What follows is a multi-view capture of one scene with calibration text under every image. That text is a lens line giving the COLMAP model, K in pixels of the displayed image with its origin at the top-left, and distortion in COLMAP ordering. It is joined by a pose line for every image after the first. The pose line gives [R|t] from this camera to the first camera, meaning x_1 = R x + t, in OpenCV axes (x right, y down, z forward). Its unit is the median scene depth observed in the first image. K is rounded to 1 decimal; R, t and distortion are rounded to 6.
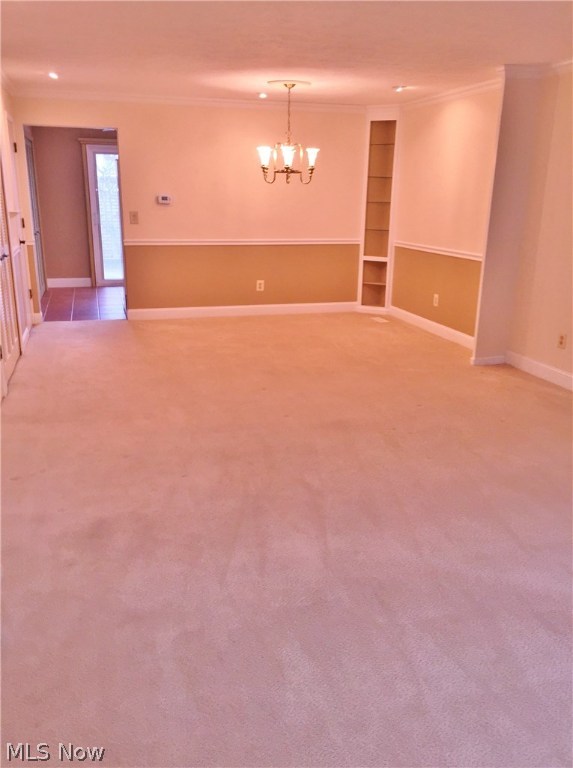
lens RADIAL K [[656.8, 0, 287.4], [0, 656.8, 400.4], [0, 0, 1]] dist [0.003835, -0.004751]
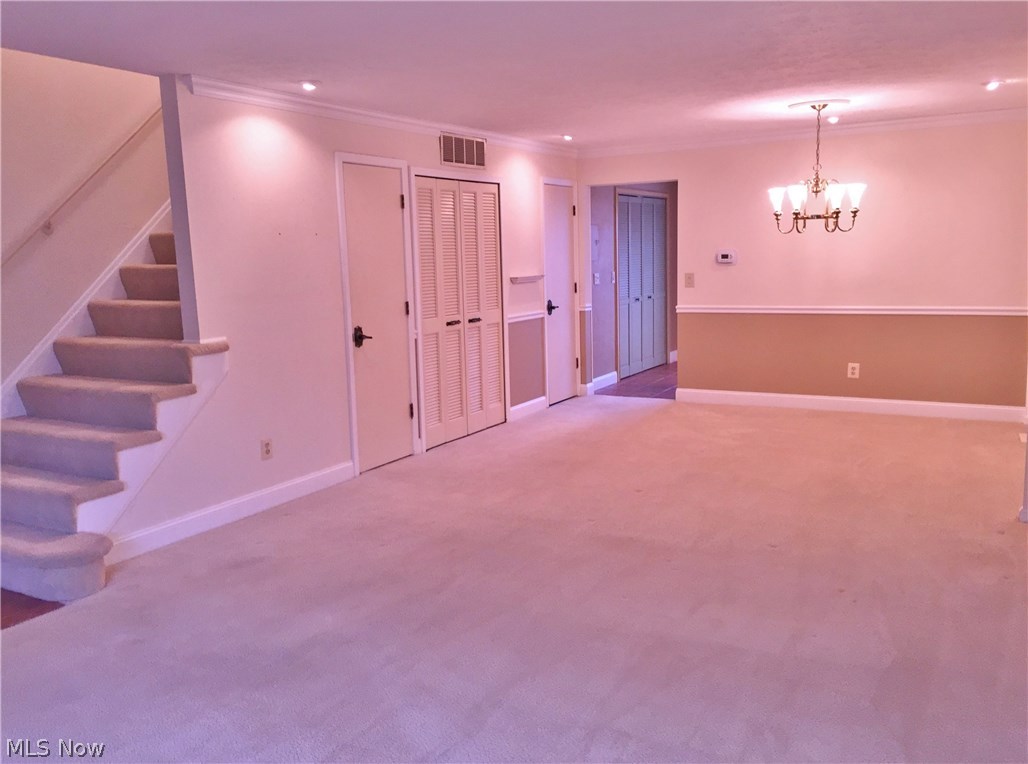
lens RADIAL K [[879.2, 0, 514.0], [0, 879.2, 382.0], [0, 0, 1]] dist [0.003835, -0.004751]
pose [[0.692555, 0.070514, -0.717910, 0.421903], [-0.180091, 0.980599, -0.077416, -0.025568], [0.698523, 0.182904, 0.691818, 0.099577]]
